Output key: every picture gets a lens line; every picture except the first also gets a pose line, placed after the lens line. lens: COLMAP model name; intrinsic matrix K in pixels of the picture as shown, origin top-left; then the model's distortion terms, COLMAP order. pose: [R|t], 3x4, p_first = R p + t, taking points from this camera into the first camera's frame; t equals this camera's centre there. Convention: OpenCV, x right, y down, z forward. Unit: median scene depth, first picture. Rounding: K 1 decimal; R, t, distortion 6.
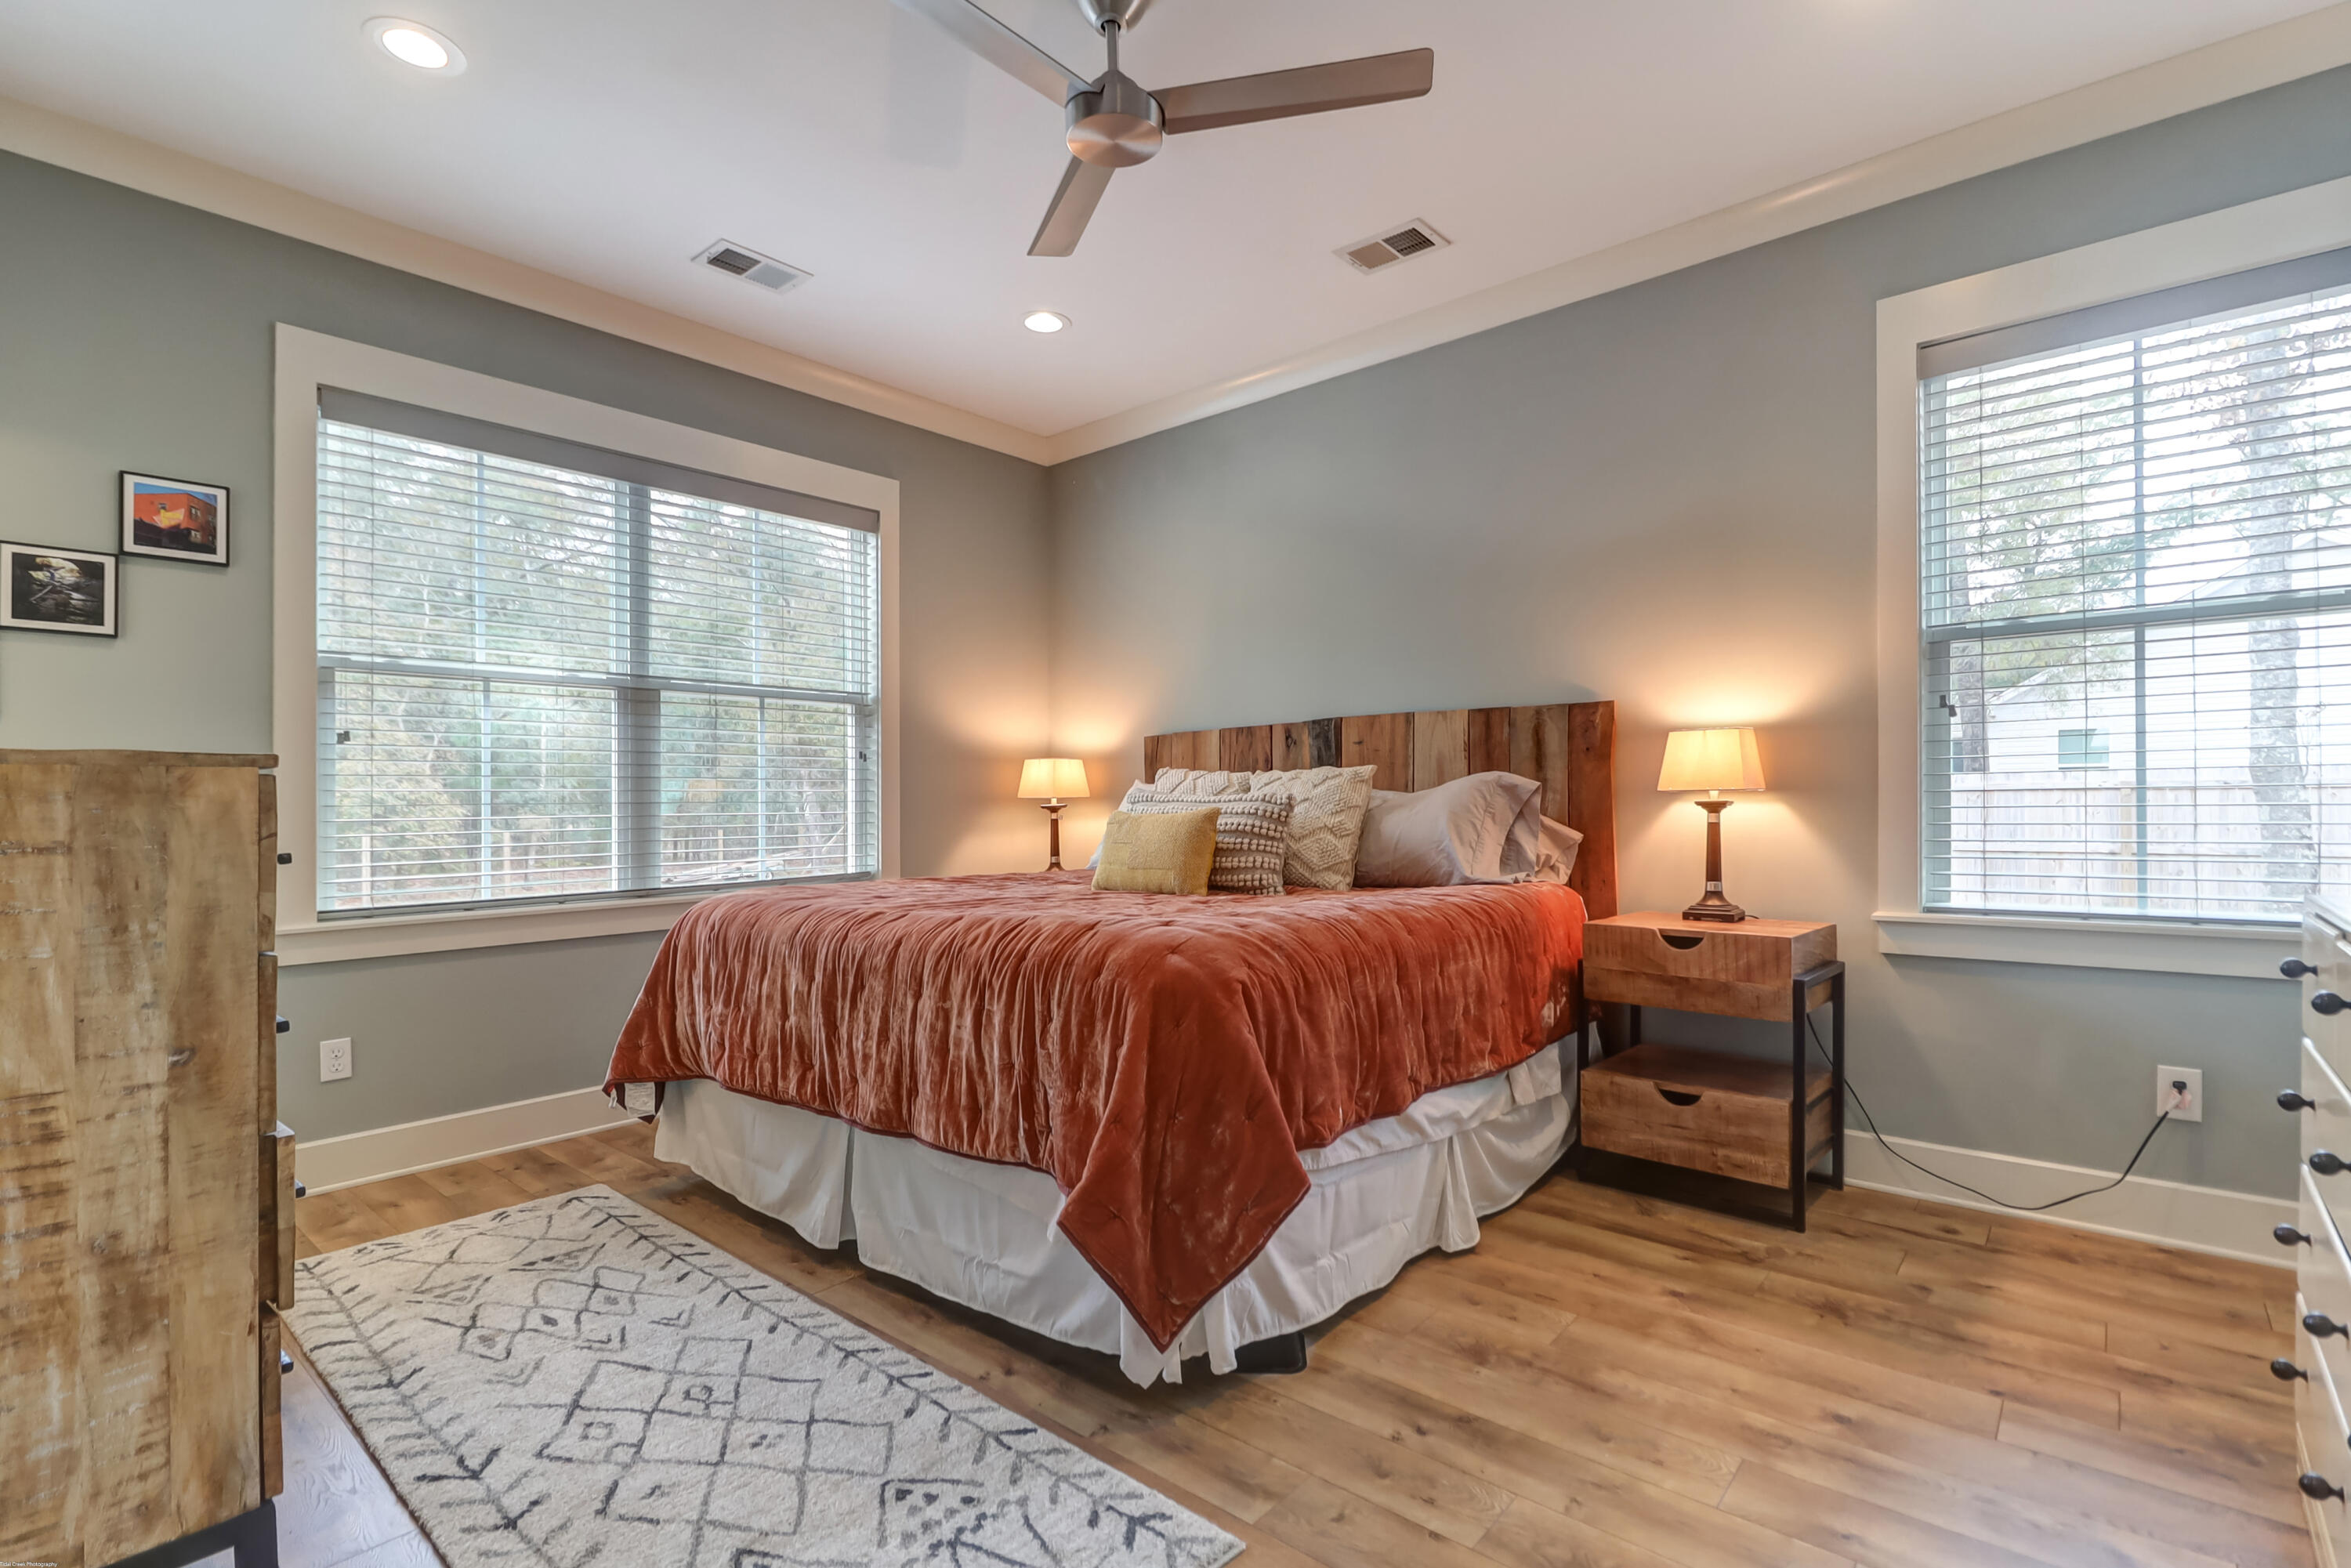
lens RADIAL K [[1080.6, 0, 1210.7], [0, 1080.6, 783.2], [0, 0, 1]] dist [0.013564, -0.000383]
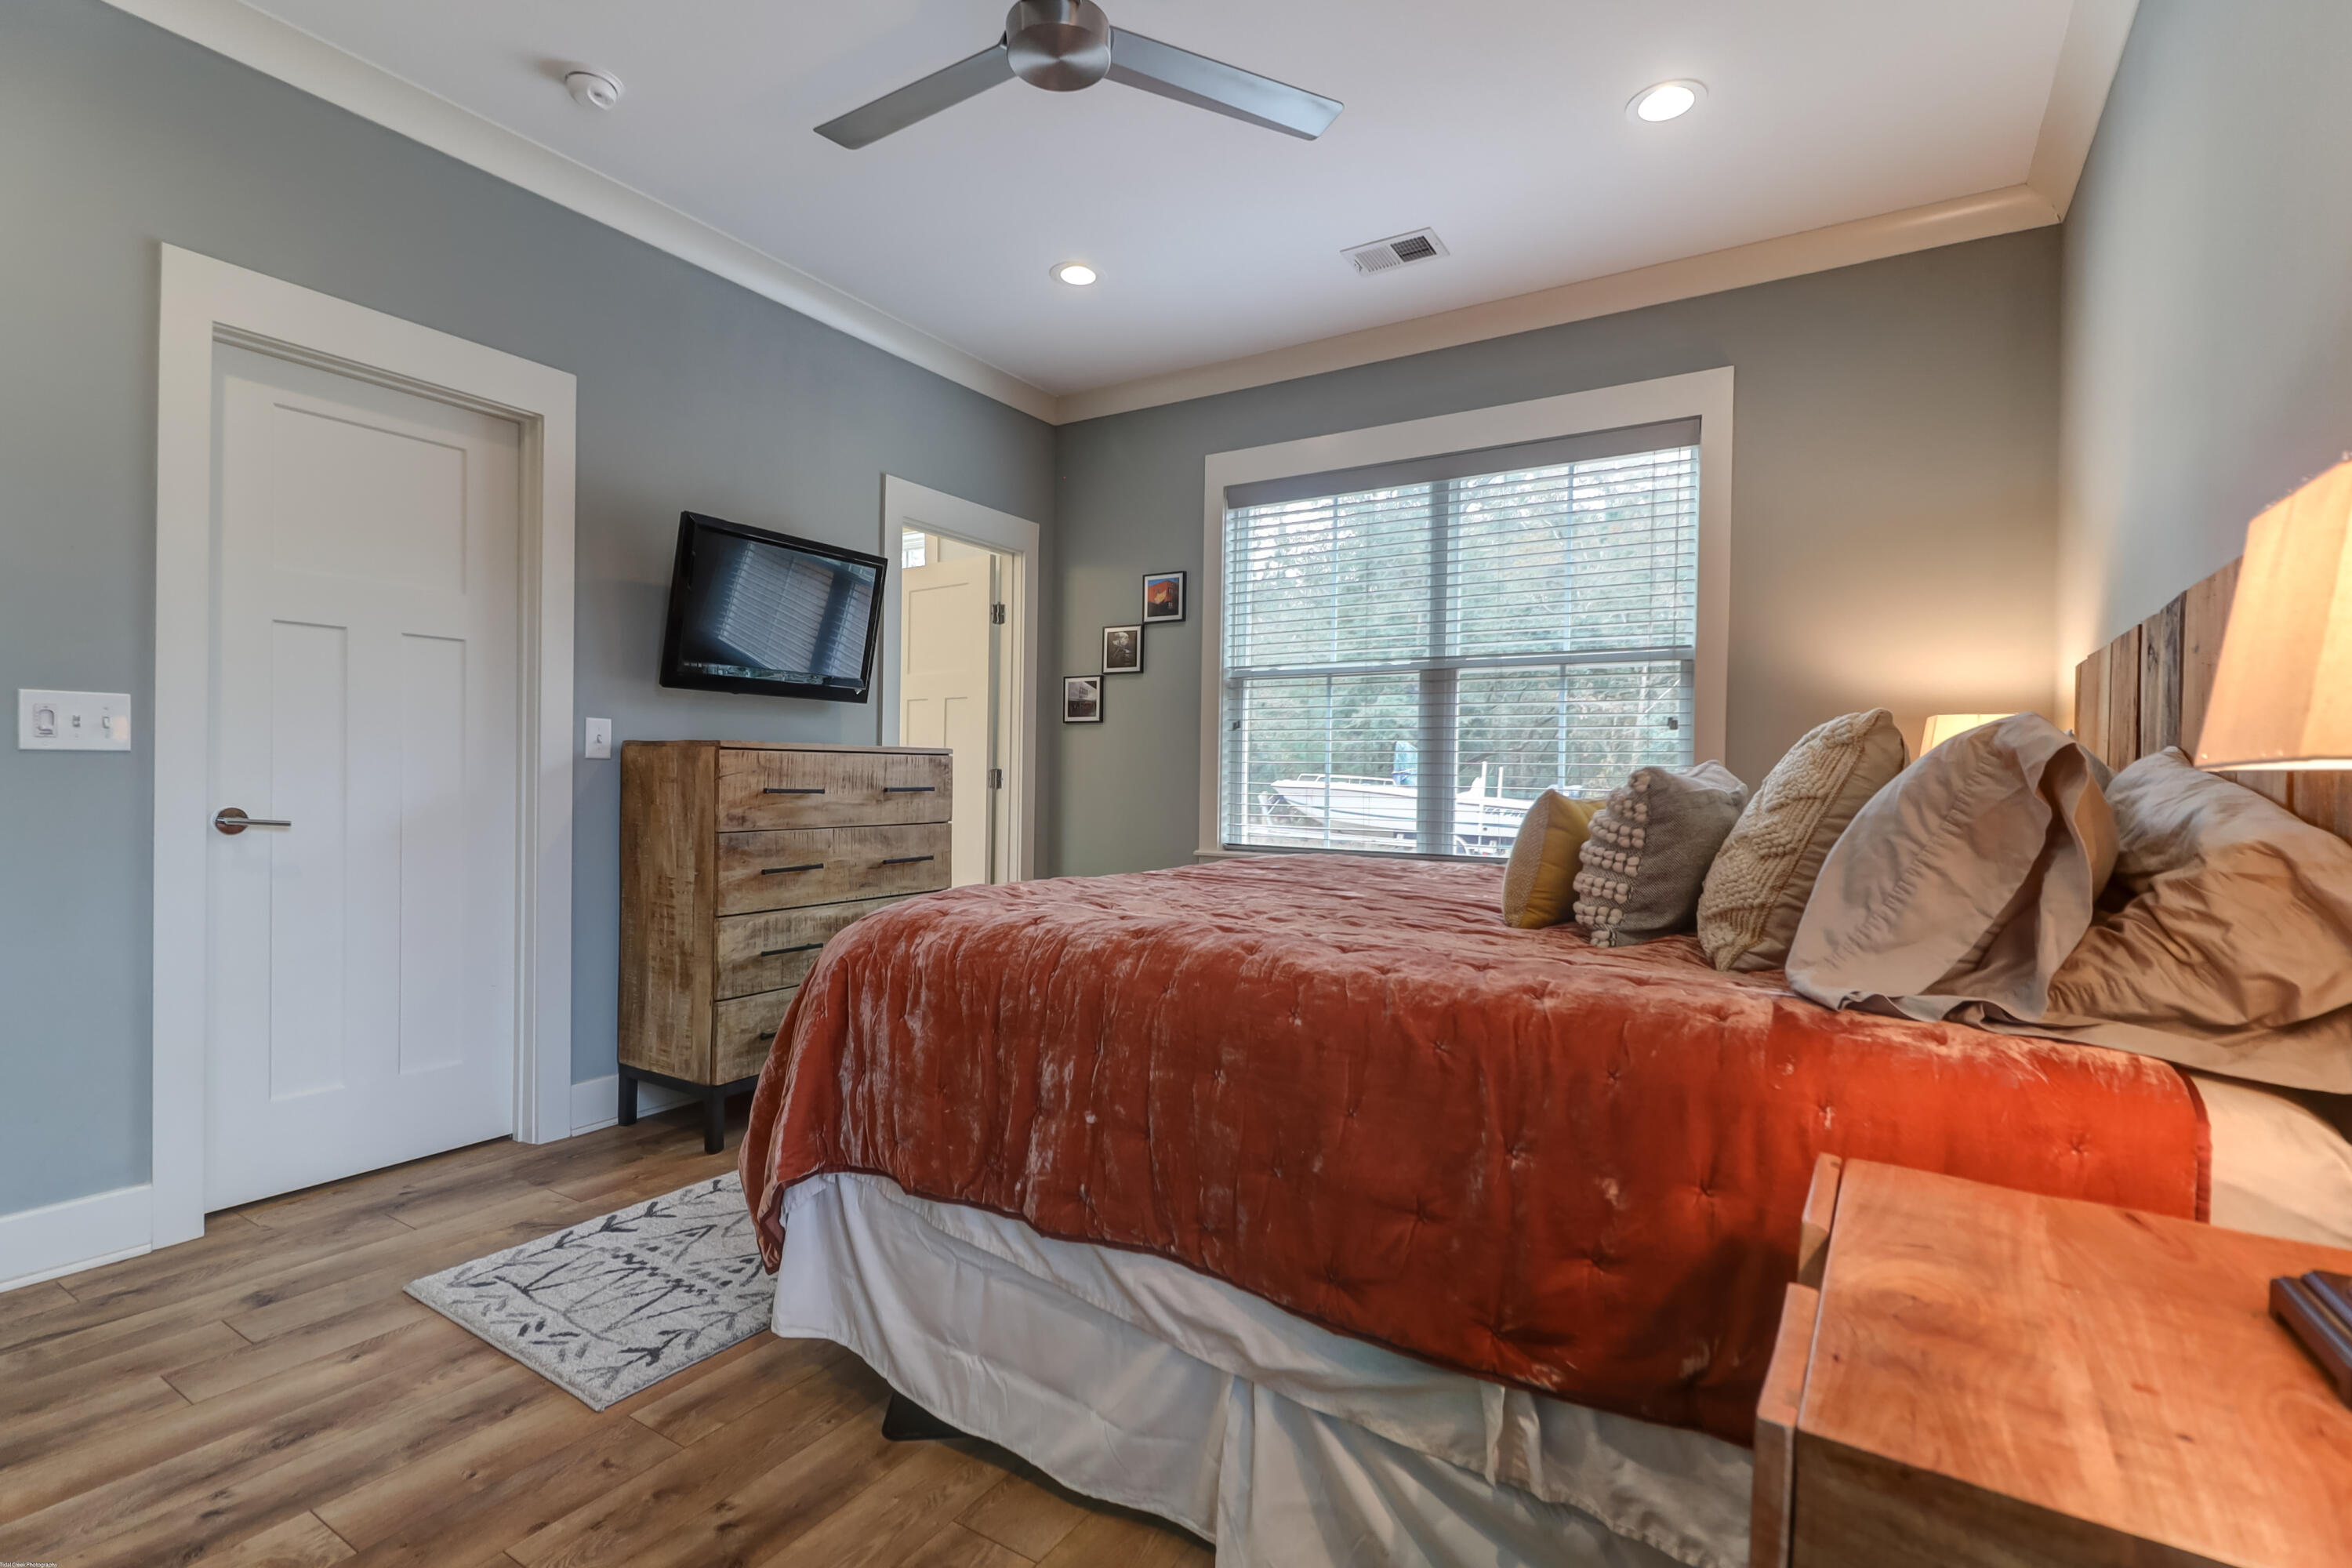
lens RADIAL K [[1073.9, 0, 1186.2], [0, 1073.9, 783.1], [0, 0, 1]] dist [0.019195, -0.014032]
pose [[0.147618, 0.021657, -0.988807, 0.681012], [-0.000682, 0.999762, 0.021795, 0.004930], [0.989044, -0.002543, 0.147598, 0.793795]]
